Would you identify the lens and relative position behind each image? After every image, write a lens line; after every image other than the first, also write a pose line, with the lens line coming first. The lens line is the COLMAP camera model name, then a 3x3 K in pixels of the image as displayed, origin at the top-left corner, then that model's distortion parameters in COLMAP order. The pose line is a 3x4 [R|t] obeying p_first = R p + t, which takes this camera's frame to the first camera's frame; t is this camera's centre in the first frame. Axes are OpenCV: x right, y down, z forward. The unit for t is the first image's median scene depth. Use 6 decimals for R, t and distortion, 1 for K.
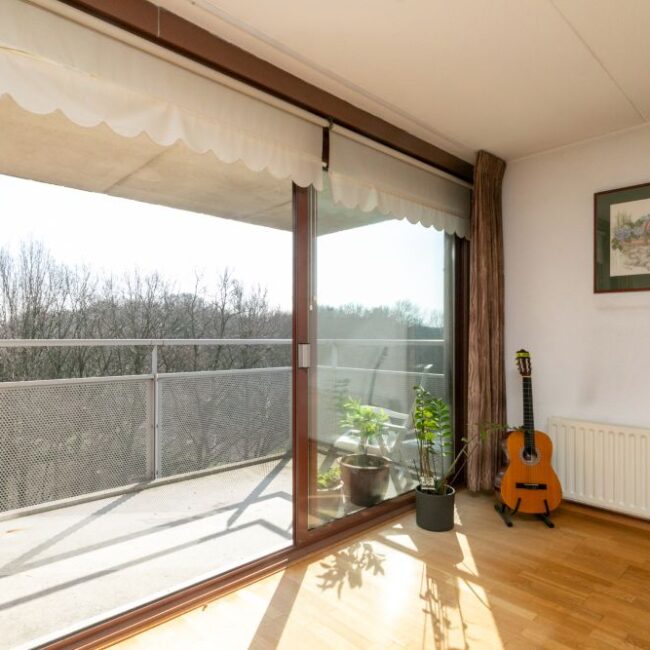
lens RADIAL K [[476.5, 0, 324.8], [0, 476.5, 333.0], [0, 0, 1]] dist [0.003436, 0.001083]
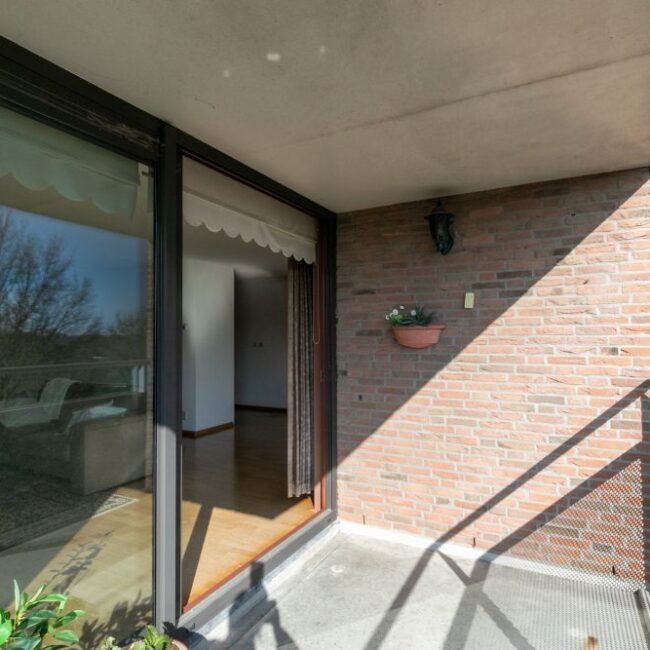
lens RADIAL K [[443.3, 0, 325.0], [0, 443.3, 325.0], [0, 0, 1]] dist [-0.027701, 0.002391]
pose [[-0.948669, 0.000756, -0.316269, -0.041580], [0.010732, 0.999498, -0.029803, -0.045199], [0.316088, -0.031668, -0.948201, 1.417847]]
